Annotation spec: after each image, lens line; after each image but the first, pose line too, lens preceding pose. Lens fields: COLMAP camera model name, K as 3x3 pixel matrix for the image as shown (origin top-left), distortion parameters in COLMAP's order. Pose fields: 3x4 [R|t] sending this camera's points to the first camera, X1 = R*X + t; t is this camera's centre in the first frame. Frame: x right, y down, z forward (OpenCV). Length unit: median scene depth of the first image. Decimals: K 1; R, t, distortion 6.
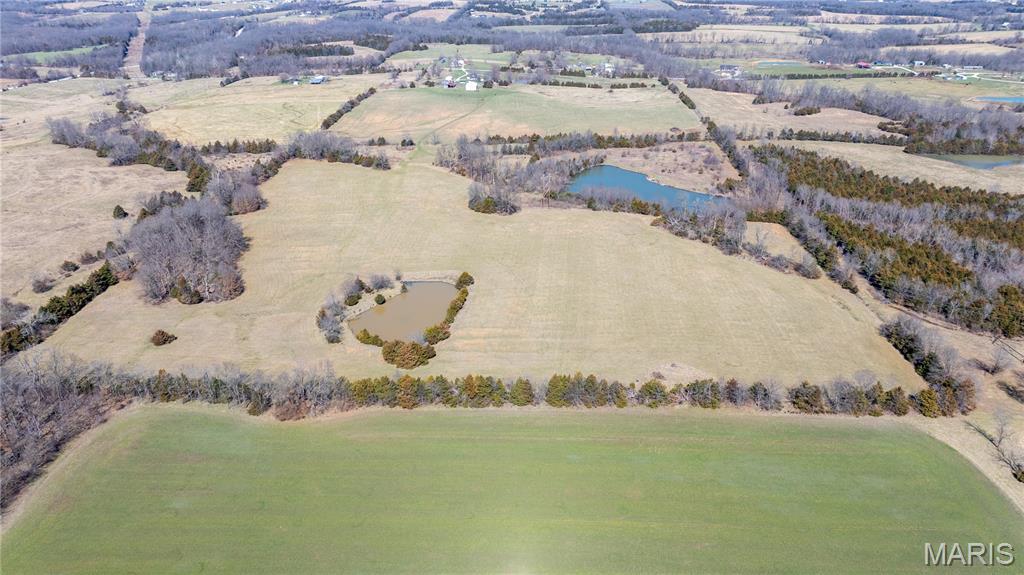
lens RADIAL K [[719.9, 0, 517.1], [0, 719.9, 287.7], [0, 0, 1]] dist [-0.033040, 0.032105]
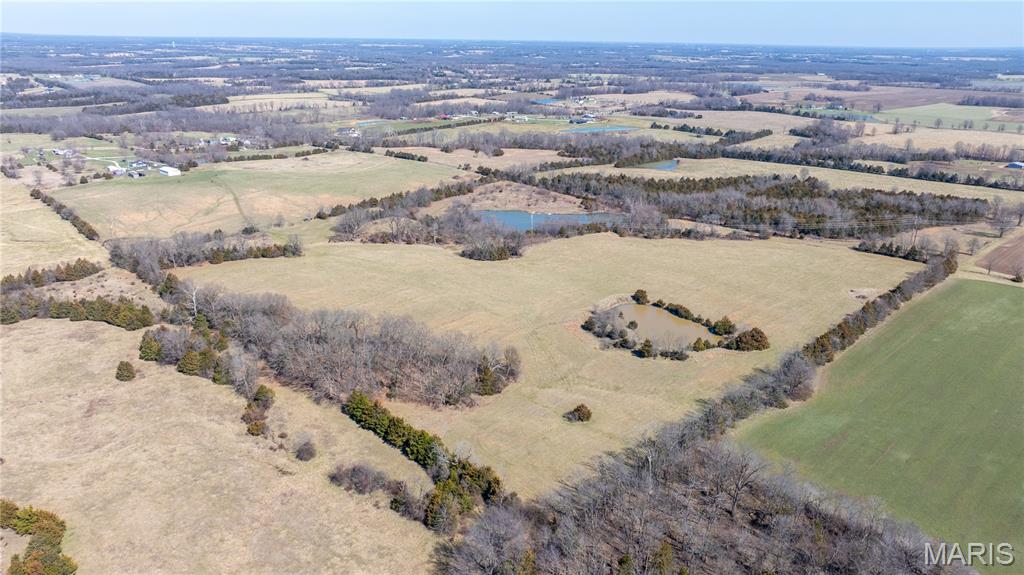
lens RADIAL K [[719.9, 0, 517.1], [0, 719.9, 287.7], [0, 0, 1]] dist [-0.033040, 0.032105]
pose [[0.680712, -0.234980, 0.693841, -0.565502], [0.297918, 0.954093, 0.030838, -0.066709], [-0.669235, 0.185715, 0.719468, 0.175153]]
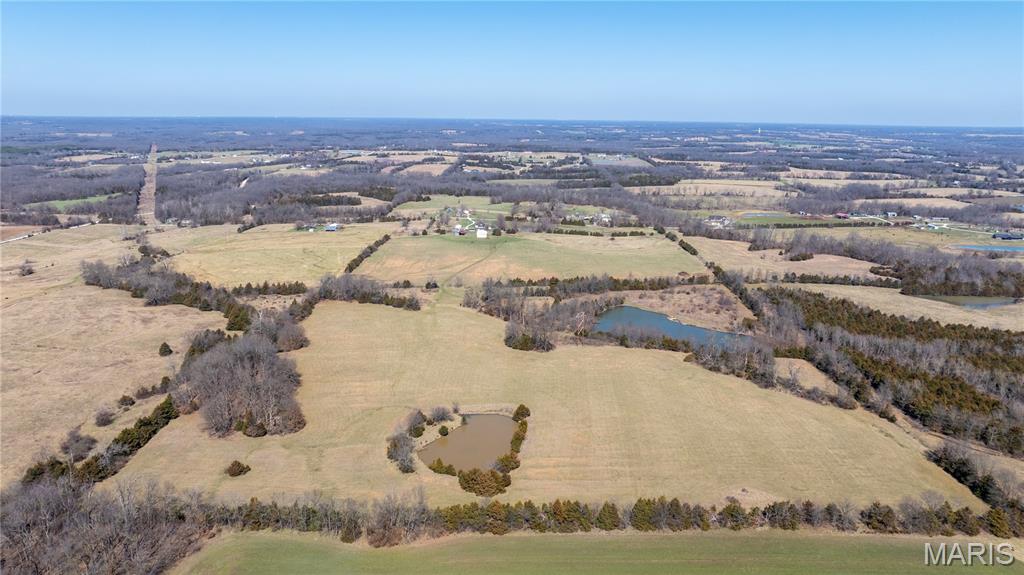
lens RADIAL K [[719.9, 0, 517.1], [0, 719.9, 287.7], [0, 0, 1]] dist [-0.033040, 0.032105]
pose [[0.999438, 0.001383, 0.033501, -0.064954], [0.005333, 0.979876, -0.199538, 0.011371], [-0.033103, 0.199604, 0.979317, -0.029665]]
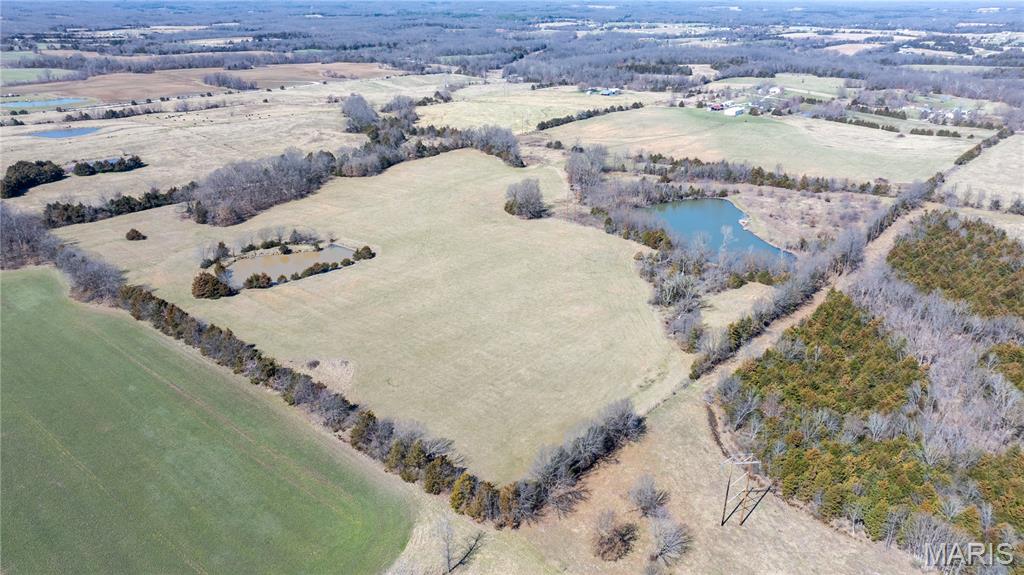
lens RADIAL K [[719.9, 0, 517.1], [0, 719.9, 287.7], [0, 0, 1]] dist [-0.033040, 0.032105]
pose [[0.794573, 0.239243, -0.558047, 0.391883], [-0.262642, 0.964090, 0.039357, -0.035008], [0.547424, 0.115294, 0.828875, 0.153343]]
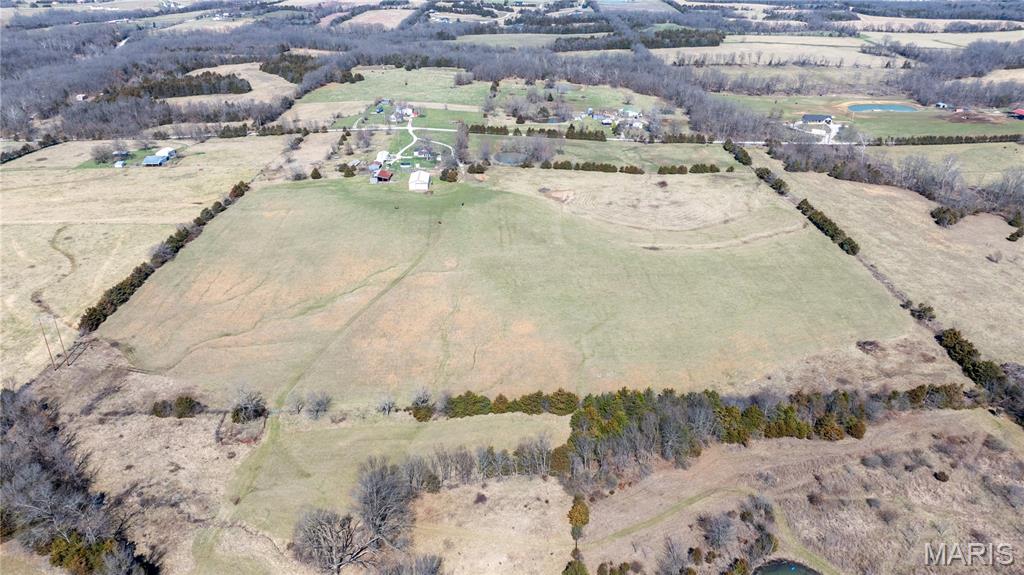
lens RADIAL K [[719.9, 0, 517.1], [0, 719.9, 287.7], [0, 0, 1]] dist [-0.033040, 0.032105]
pose [[0.998990, -0.014145, 0.042651, -0.017264], [0.013526, 0.999799, 0.014783, -0.282561], [-0.042851, -0.014191, 0.998981, 0.603395]]
